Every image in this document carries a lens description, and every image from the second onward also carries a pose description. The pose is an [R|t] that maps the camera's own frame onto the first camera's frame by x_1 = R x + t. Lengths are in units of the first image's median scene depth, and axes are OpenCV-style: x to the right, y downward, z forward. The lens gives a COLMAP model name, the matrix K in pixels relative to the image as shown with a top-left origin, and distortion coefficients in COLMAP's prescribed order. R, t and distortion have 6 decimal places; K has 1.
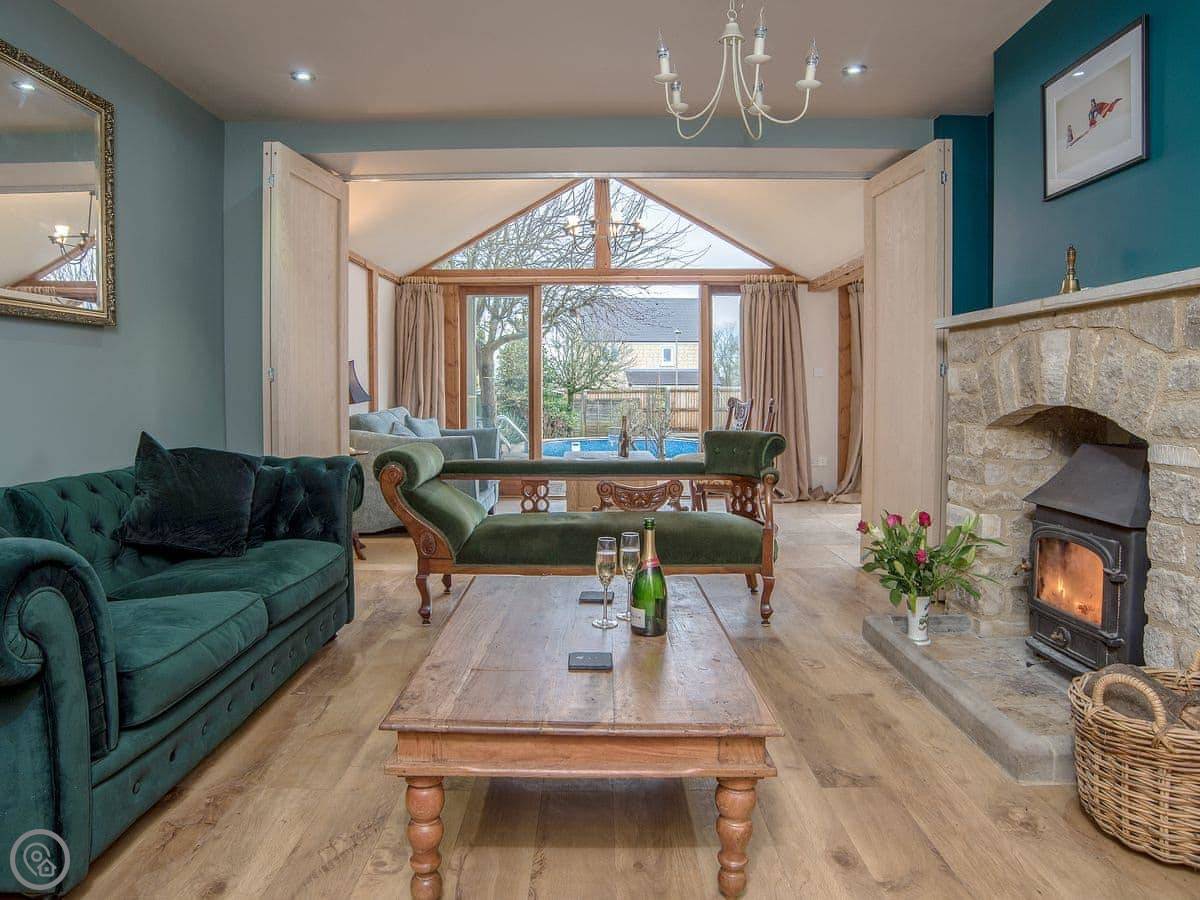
lens RADIAL K [[815.4, 0, 599.1], [0, 815.4, 446.6], [0, 0, 1]] dist [-0.043156, -0.002243]
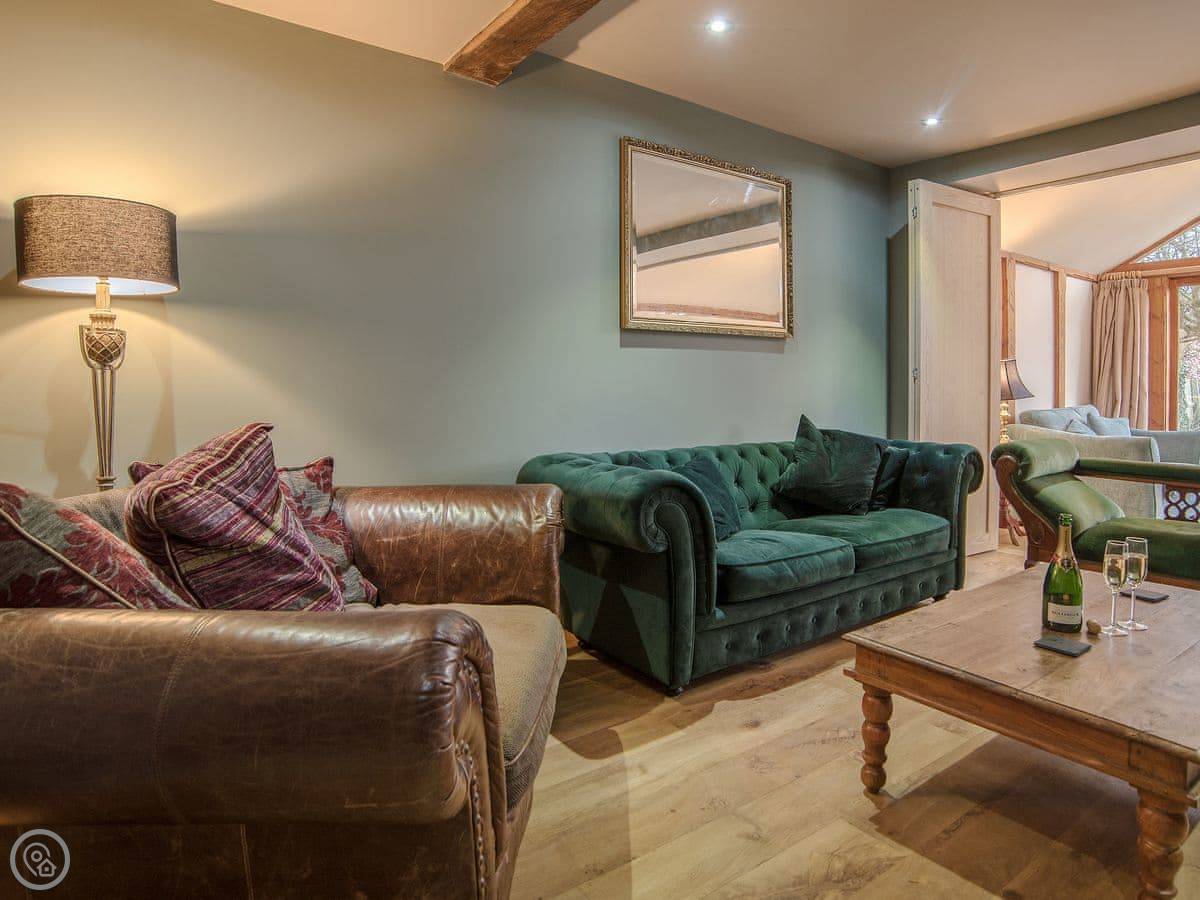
lens RADIAL K [[741.6, 0, 599.3], [0, 741.6, 444.6], [0, 0, 1]] dist [-0.056359, 0.003670]
pose [[0.605126, 0.067992, -0.793221, 0.180049], [-0.061156, 0.997372, 0.038836, 0.003281], [0.793777, 0.025009, 0.607694, -0.025902]]
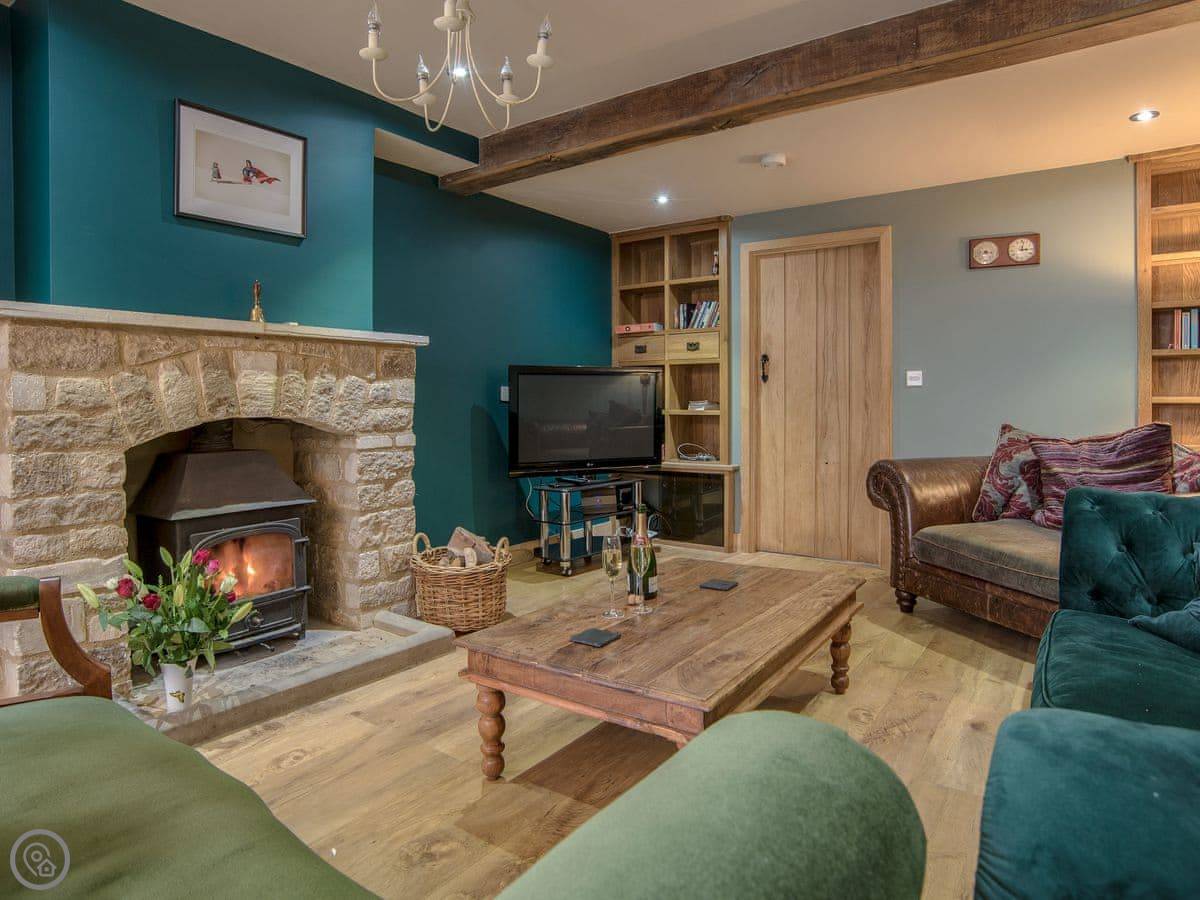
lens RADIAL K [[741.6, 0, 600.1], [0, 741.6, 442.6], [0, 0, 1]] dist [-0.056359, 0.003670]
pose [[-0.825020, -0.021569, 0.564691, -0.306777], [0.050182, 0.992527, 0.111227, -0.078150], [-0.562871, 0.120102, -0.817773, 1.153140]]
